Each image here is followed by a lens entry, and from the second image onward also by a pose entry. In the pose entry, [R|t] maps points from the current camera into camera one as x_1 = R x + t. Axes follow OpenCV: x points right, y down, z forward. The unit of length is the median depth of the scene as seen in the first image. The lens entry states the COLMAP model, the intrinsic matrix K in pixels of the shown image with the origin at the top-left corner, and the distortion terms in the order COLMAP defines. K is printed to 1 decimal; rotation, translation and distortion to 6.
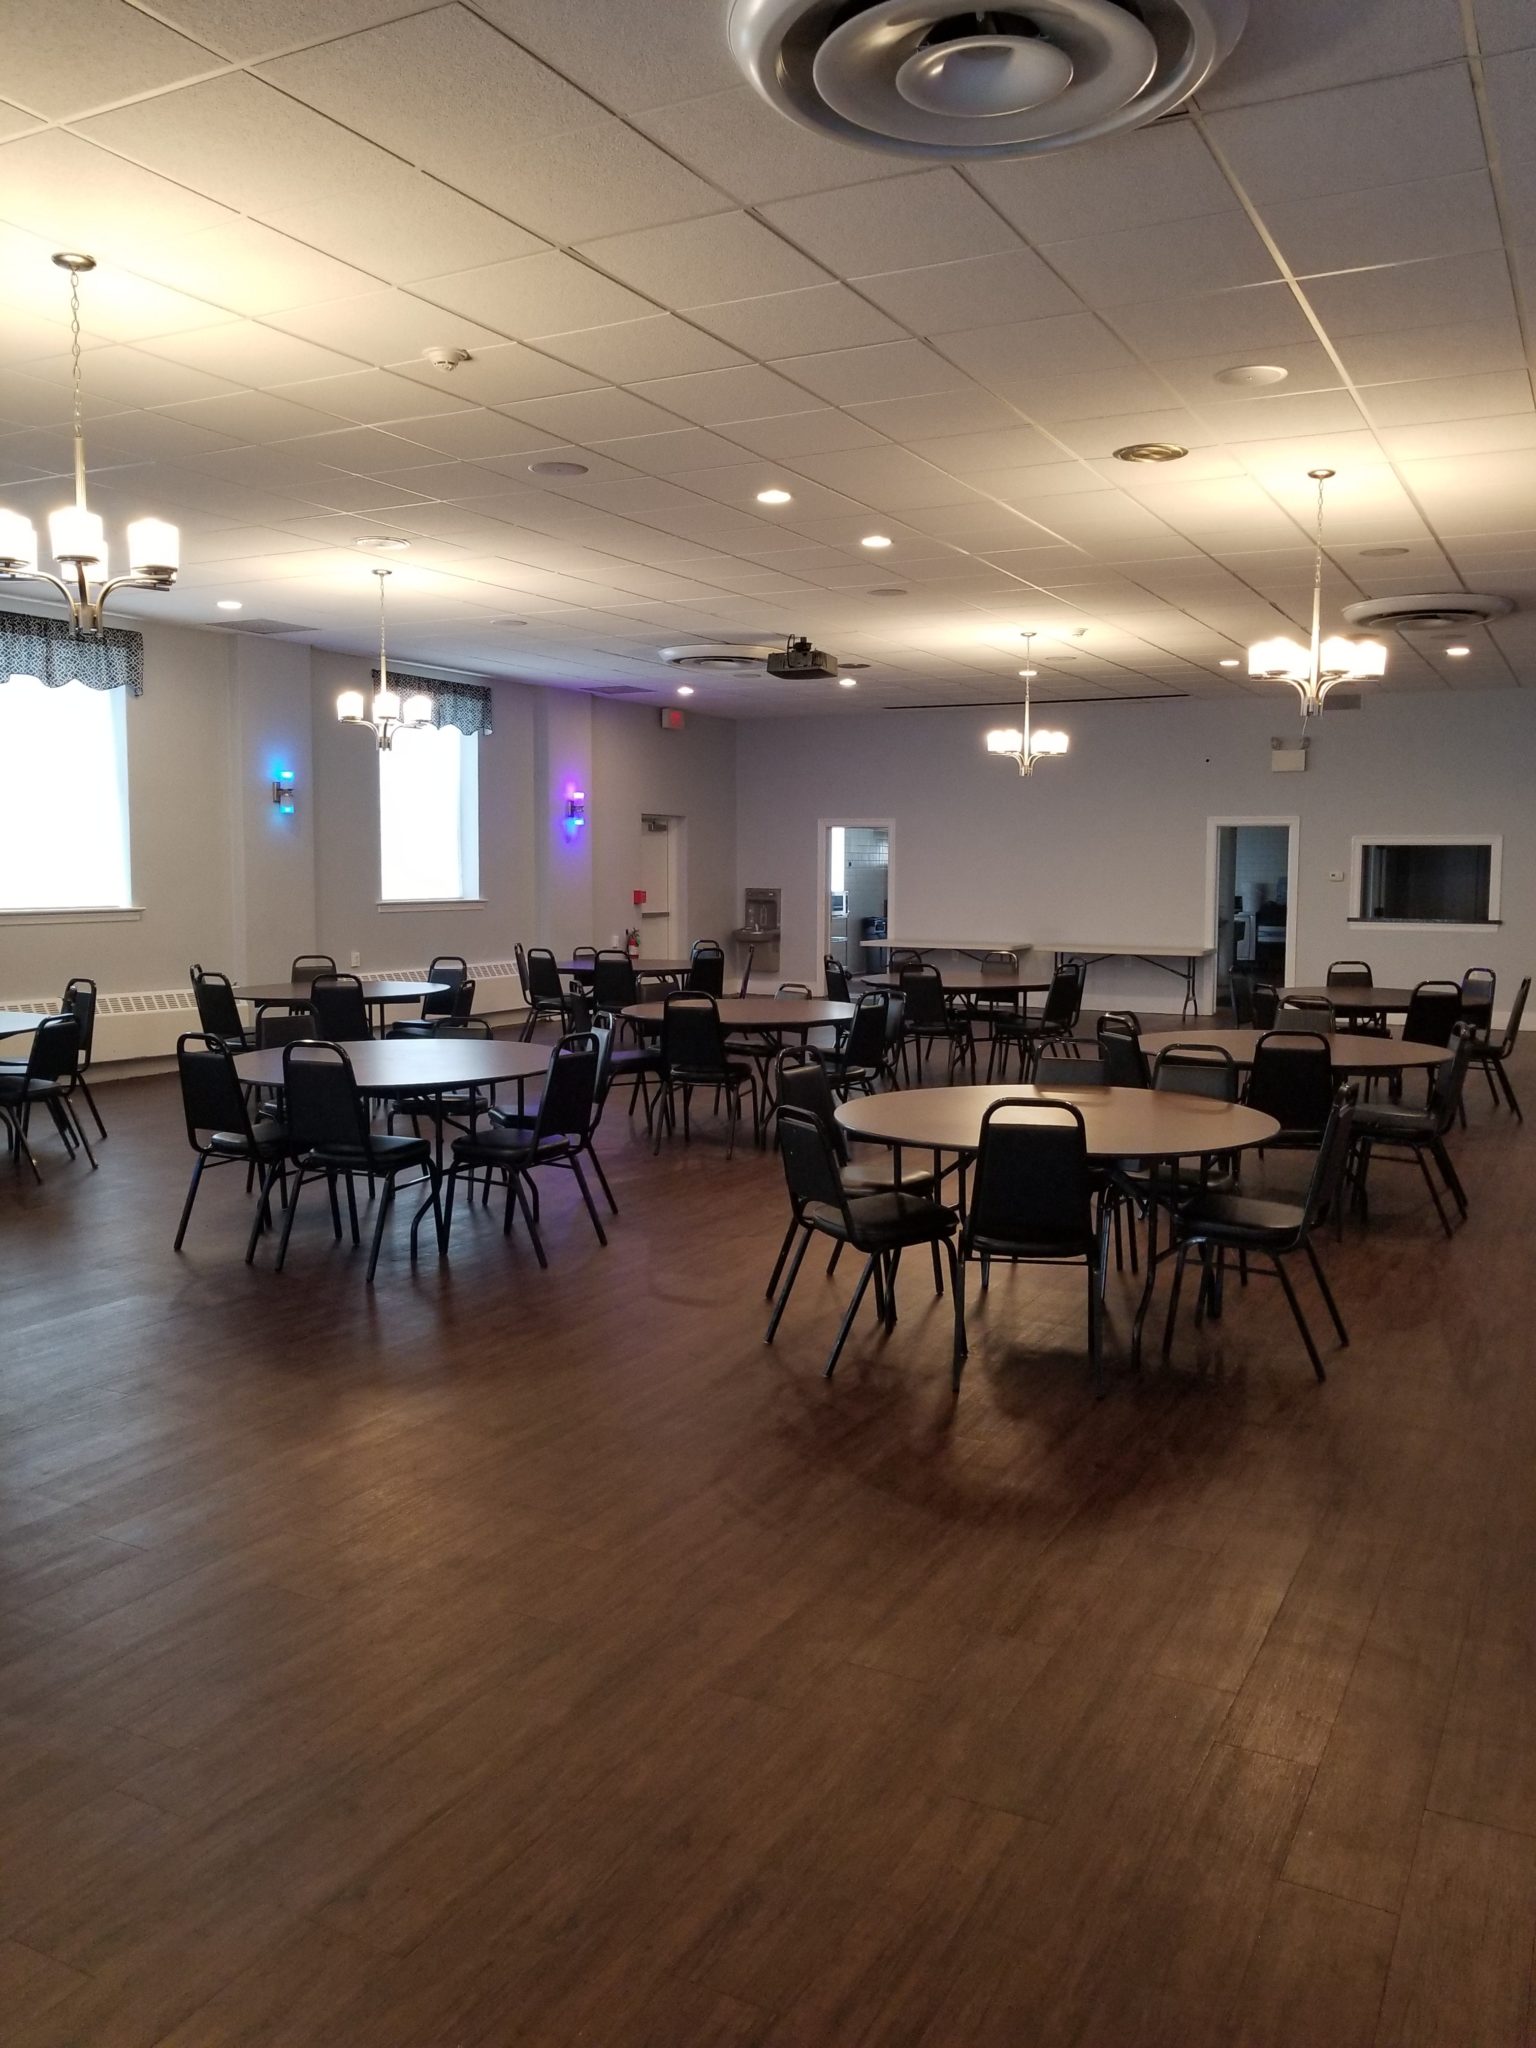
lens RADIAL K [[1649.0, 0, 772.2], [0, 1649.0, 1088.7], [0, 0, 1]] dist [-0.007579, -0.007761]
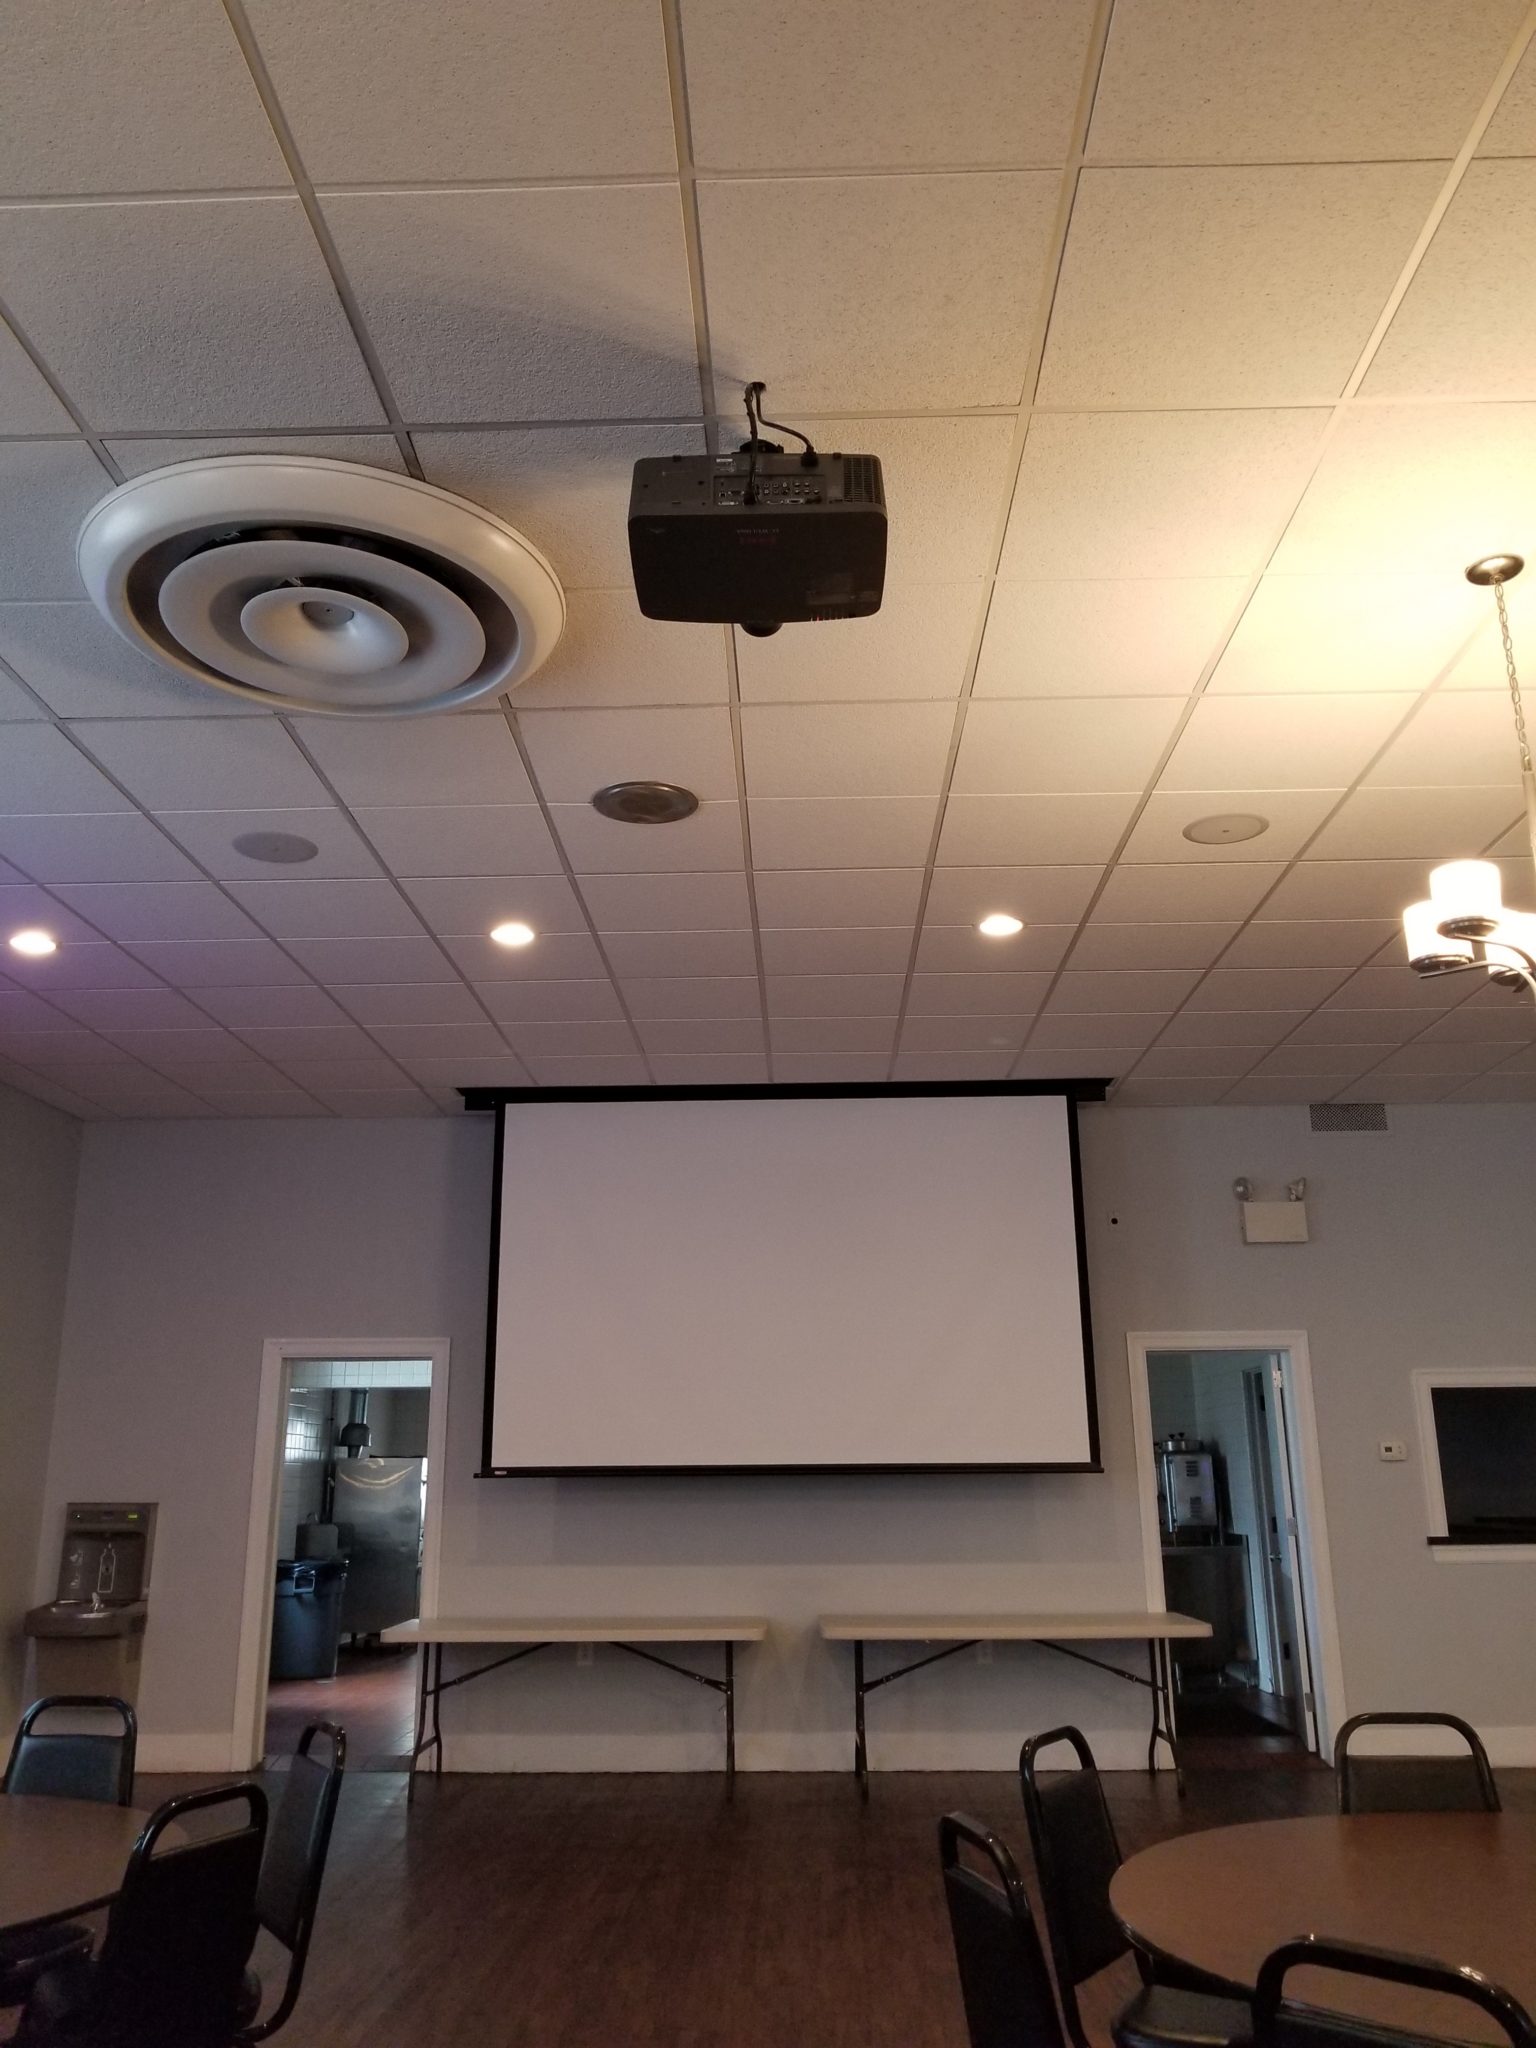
lens RADIAL K [[1598.0, 0, 769.3], [0, 1598.0, 962.1], [0, 0, 1]] dist [-0.005252, -0.005294]
pose [[0.898637, 0.117168, 0.422758, -0.044553], [0.072210, 0.911022, -0.405985, -0.068447], [-0.432710, 0.395360, 0.810217, 0.531074]]
